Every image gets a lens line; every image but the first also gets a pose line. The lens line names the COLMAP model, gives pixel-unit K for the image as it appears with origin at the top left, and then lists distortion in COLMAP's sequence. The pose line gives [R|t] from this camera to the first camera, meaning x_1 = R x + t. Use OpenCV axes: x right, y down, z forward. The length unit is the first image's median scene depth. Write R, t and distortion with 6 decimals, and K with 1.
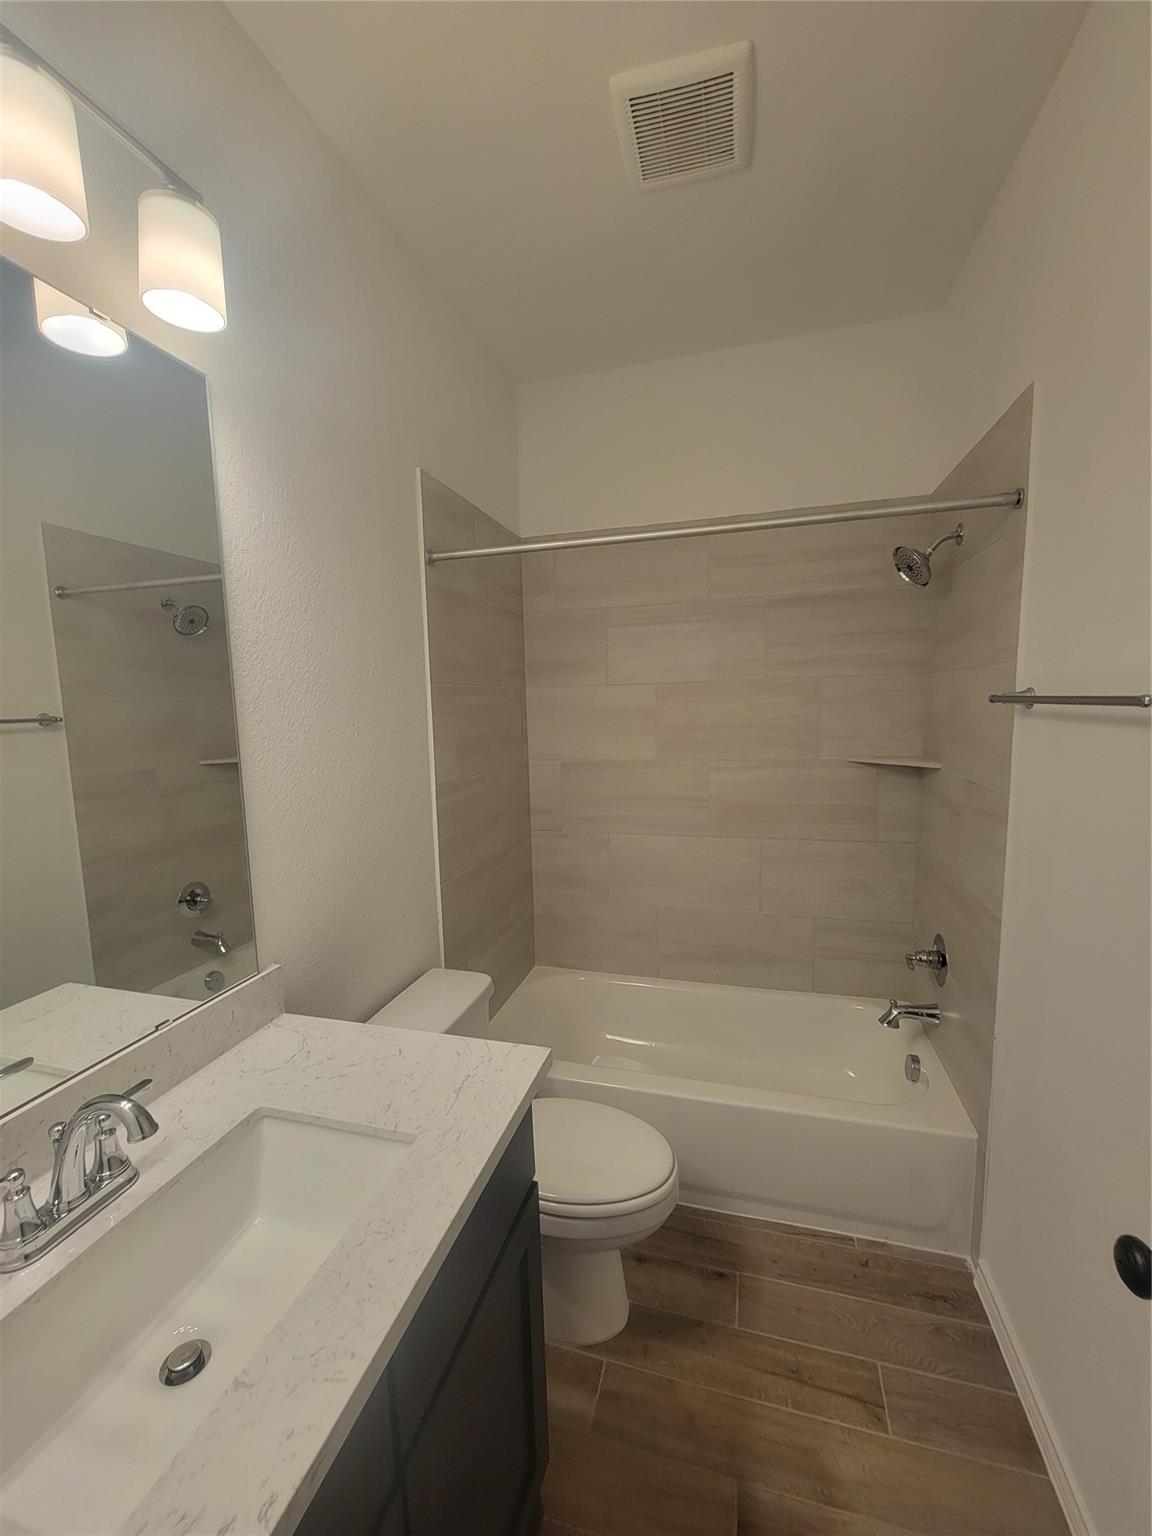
lens RADIAL K [[622.4, 0, 572.0], [0, 622.4, 774.9], [0, 0, 1]] dist [0.004867, -0.003914]
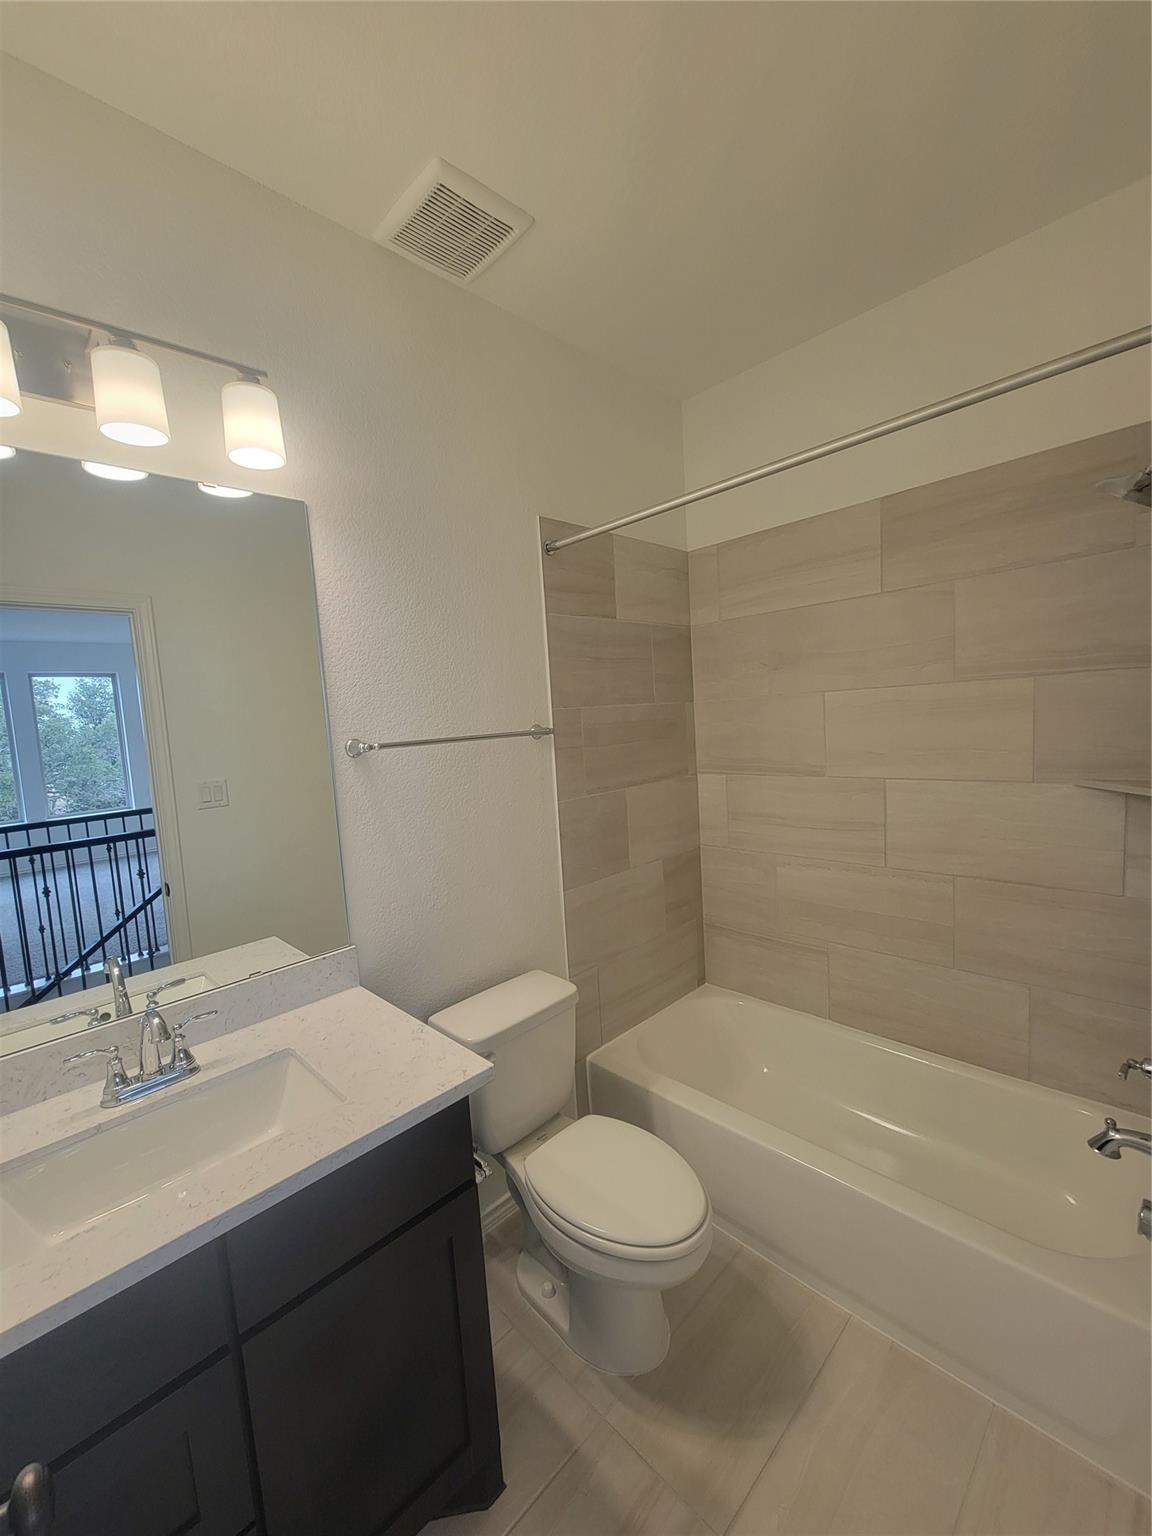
lens RADIAL K [[622.4, 0, 572.0], [0, 622.4, 774.9], [0, 0, 1]] dist [0.004867, -0.003914]
pose [[0.868183, 0.010986, -0.496122, 0.432147], [-0.013636, 0.999906, -0.001722, -0.030814], [0.496057, 0.008260, 0.868251, 0.091226]]
